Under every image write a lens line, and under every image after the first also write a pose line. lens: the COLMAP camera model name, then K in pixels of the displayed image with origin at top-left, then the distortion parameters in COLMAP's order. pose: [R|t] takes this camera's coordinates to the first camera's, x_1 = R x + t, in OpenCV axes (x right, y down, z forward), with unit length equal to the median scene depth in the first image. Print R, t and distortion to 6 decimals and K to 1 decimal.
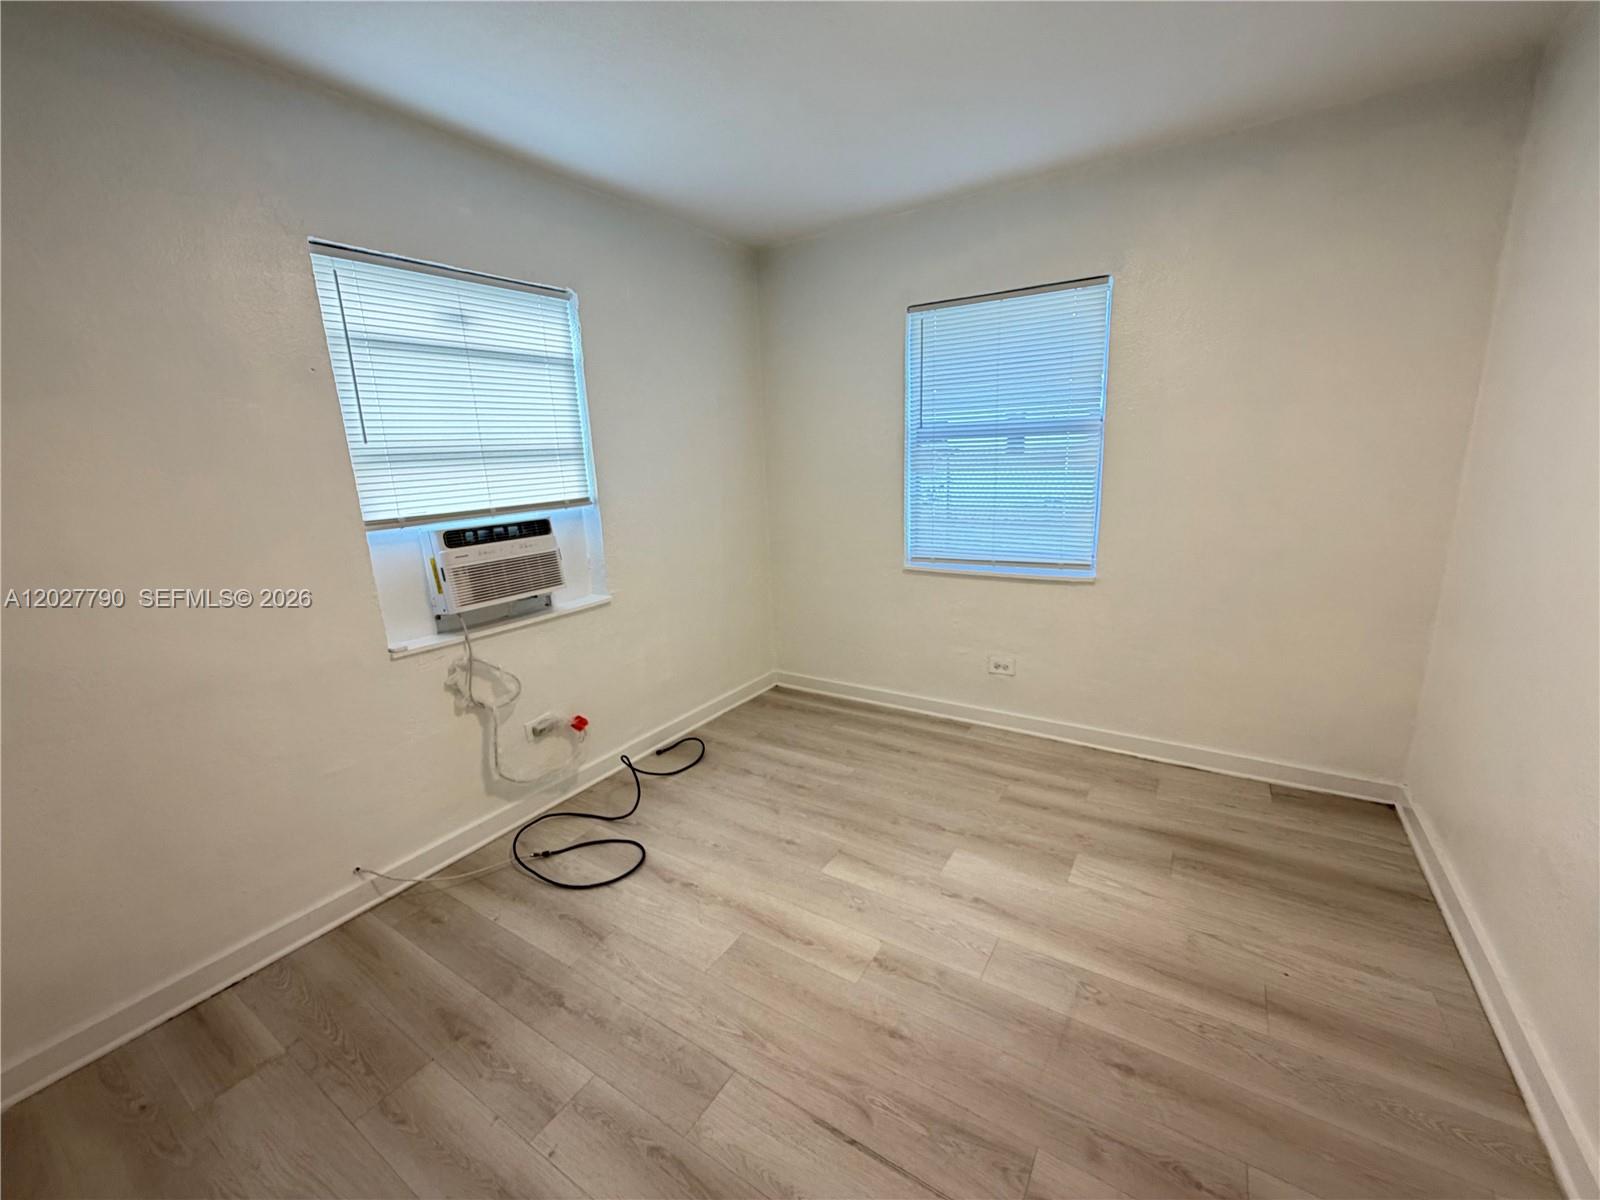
lens RADIAL K [[666.2, 0, 800.0], [0, 666.2, 600.0], [0, 0, 1]] dist [0.001105, 0.000105]
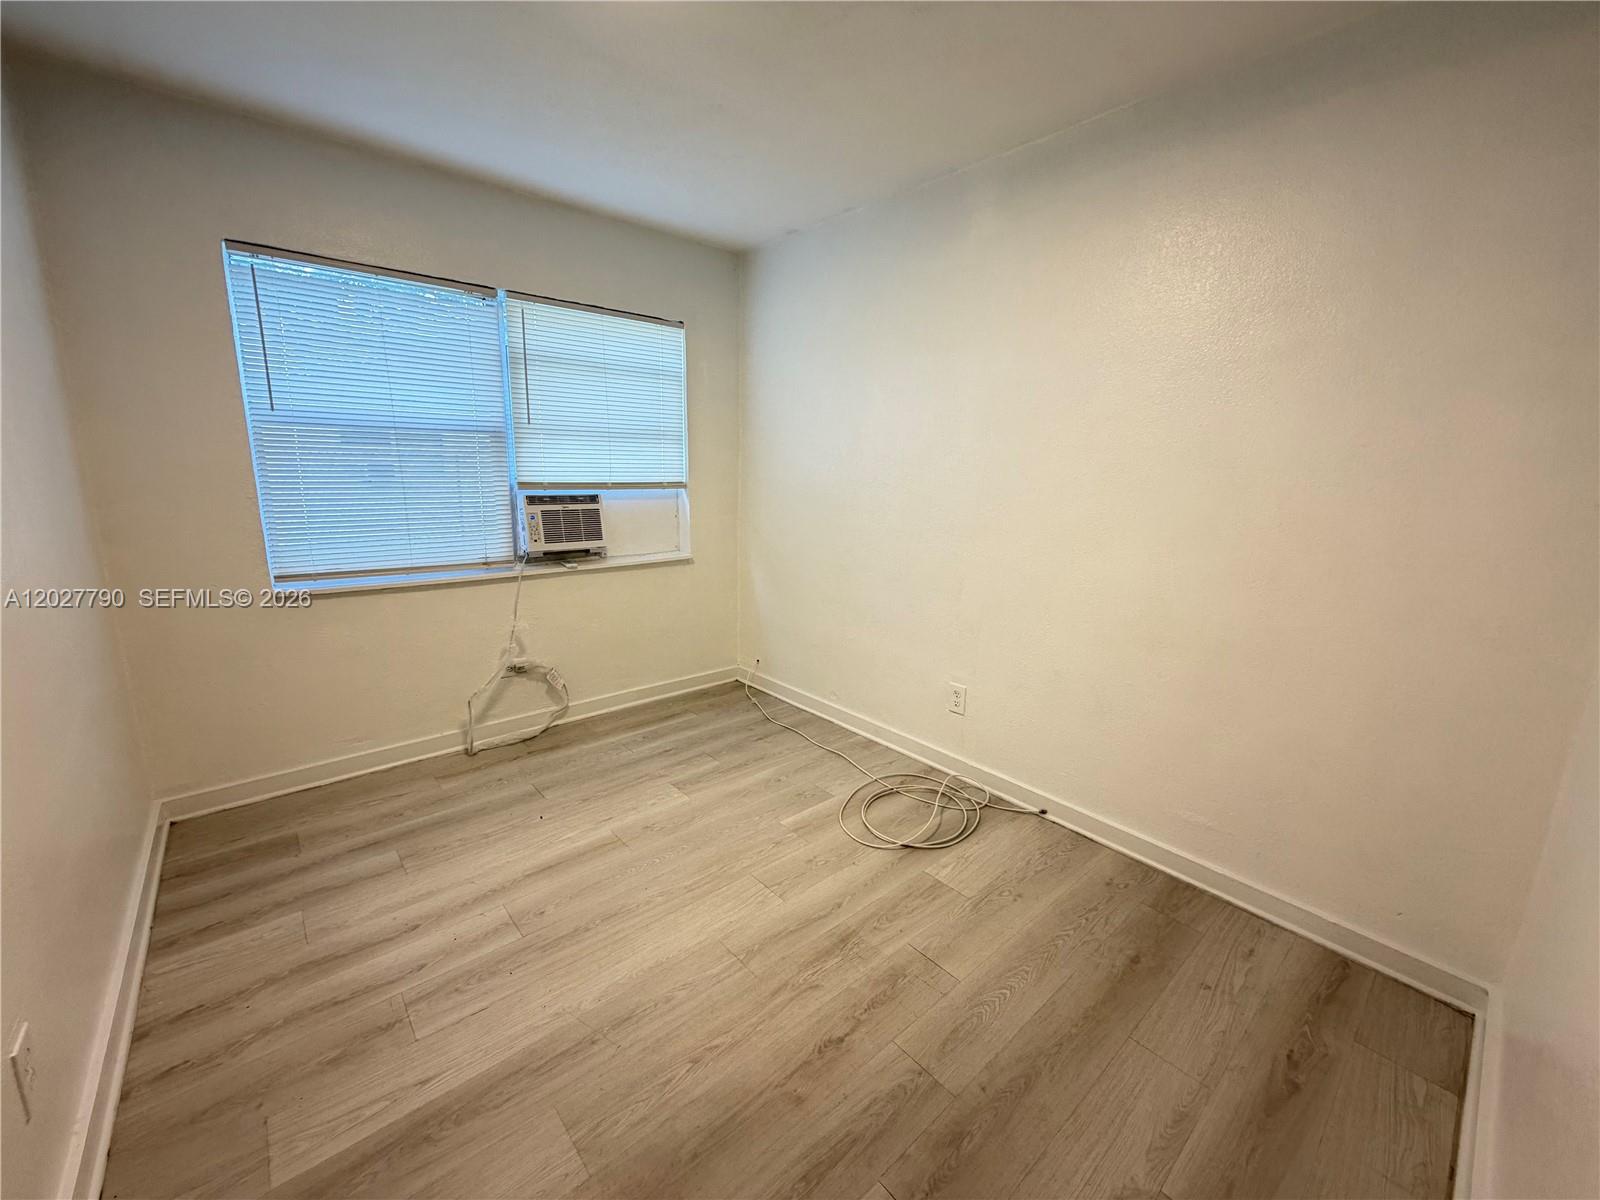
lens RADIAL K [[628.0, 0, 800.0], [0, 628.0, 600.0], [0, 0, 1]] dist [-0.000611, 0.000026]
pose [[0.261313, -0.161228, 0.951694, -0.722382], [0.166705, 0.978674, 0.120026, -0.055296], [-0.950750, 0.127288, 0.282618, 0.492640]]
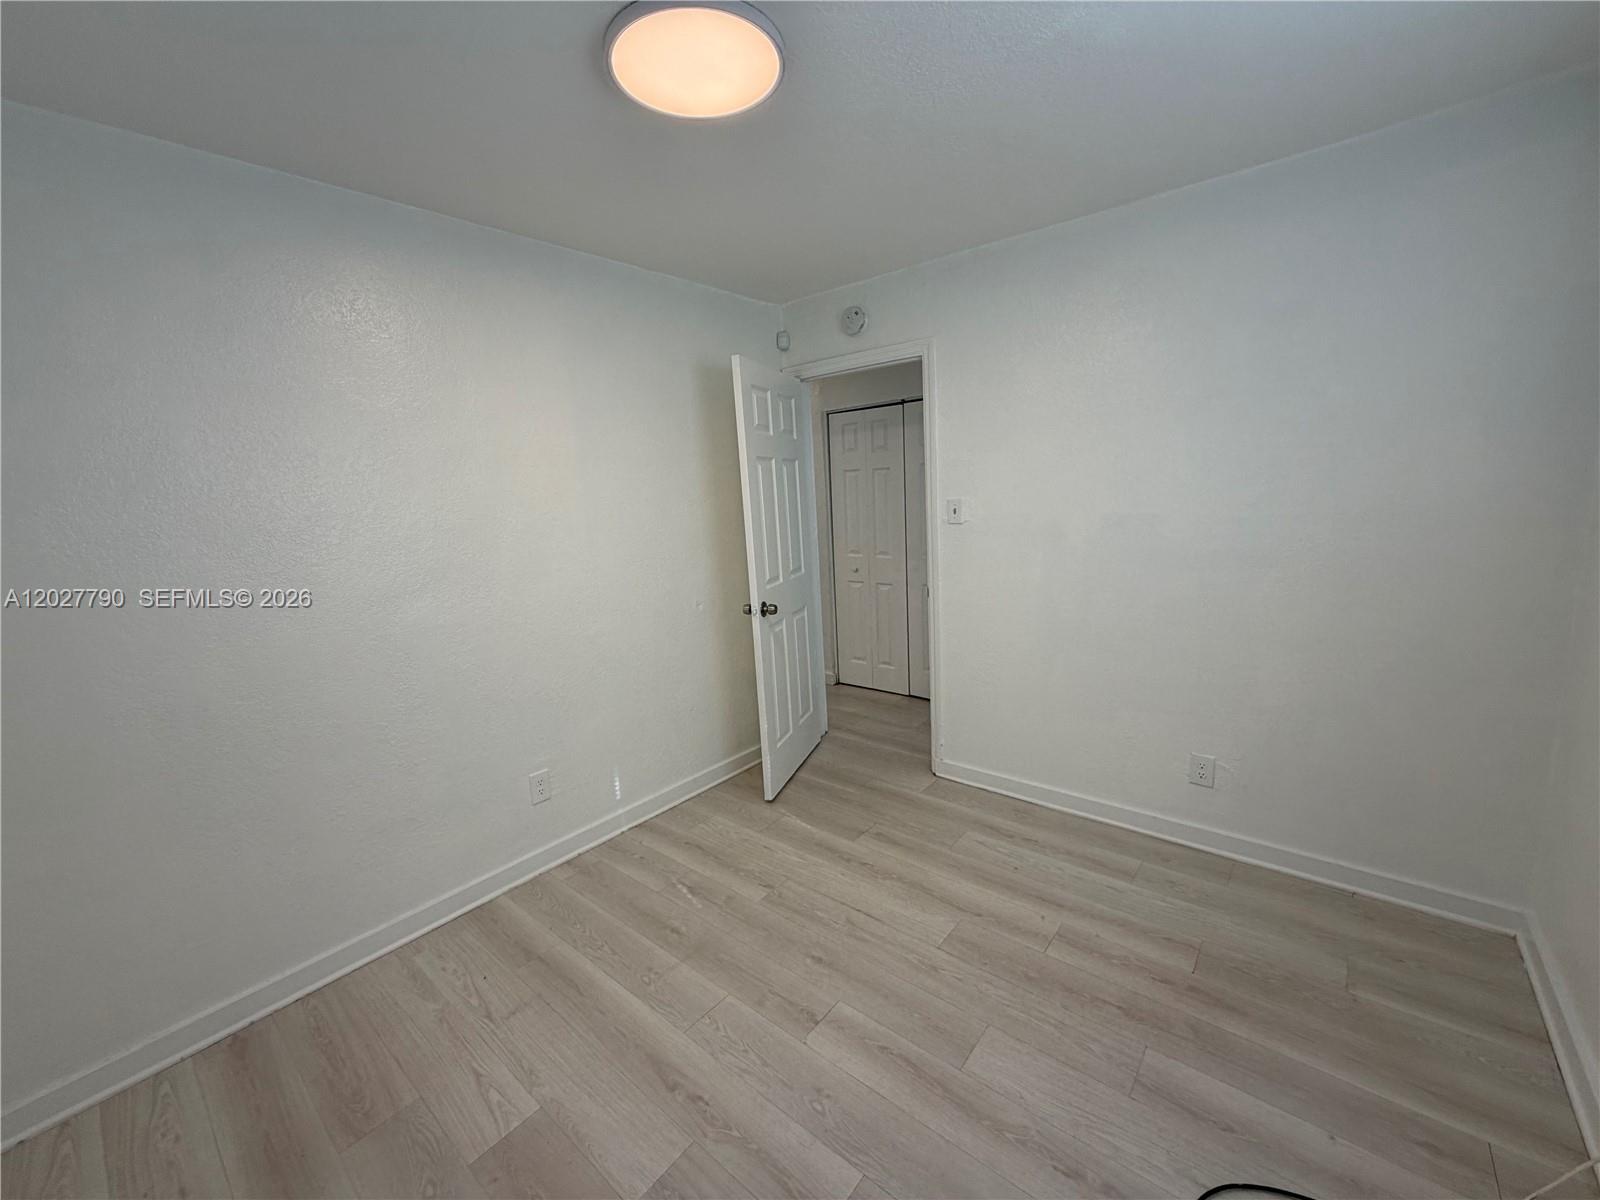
lens RADIAL K [[635.2, 0, 793.5], [0, 635.2, 607.1], [0, 0, 1]] dist [0.001064, 0.000042]
pose [[-0.986682, 0.067827, 0.147846, -0.038584], [0.121092, 0.913157, 0.389206, -0.430246], [-0.108608, 0.401926, -0.909208, 1.707417]]
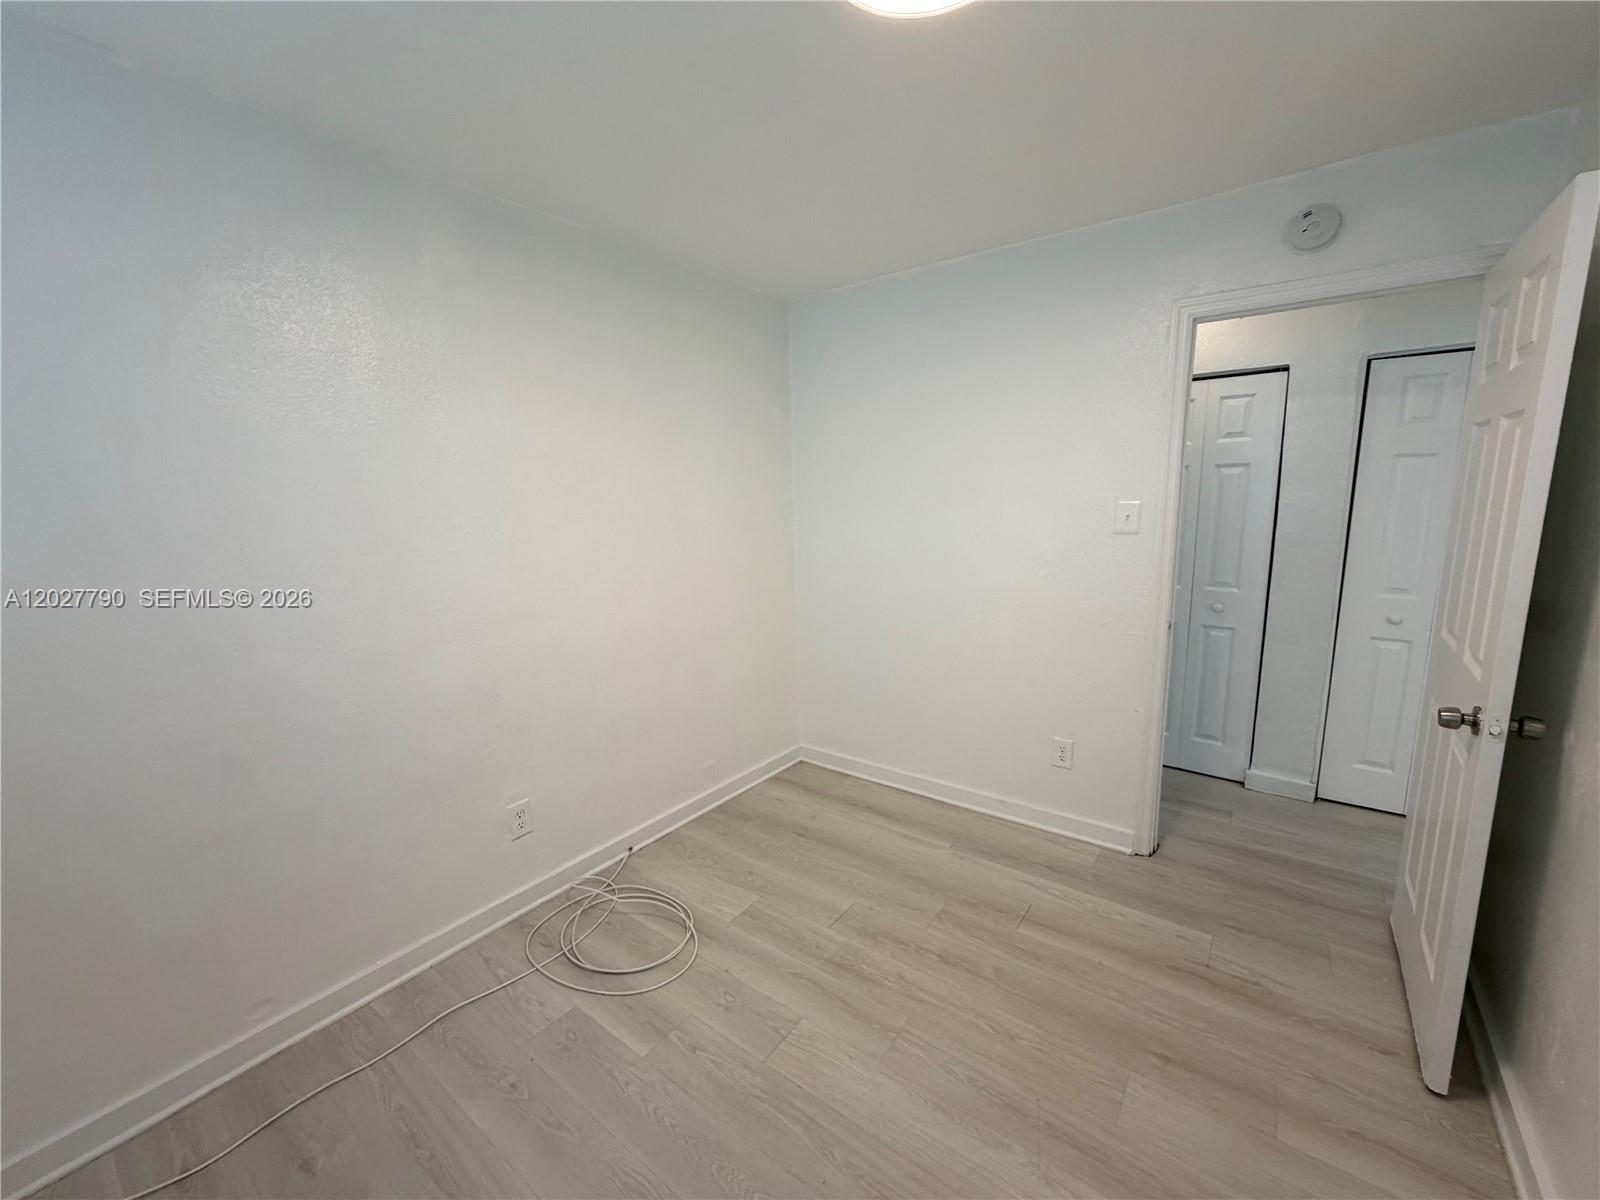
lens RADIAL K [[628.0, 0, 800.0], [0, 628.0, 600.0], [0, 0, 1]] dist [-0.000611, 0.000026]
pose [[-0.994317, 0.055474, 0.090867, 0.121696], [0.085121, 0.926877, 0.365587, -0.411622], [-0.063942, 0.371244, -0.926331, 1.602364]]
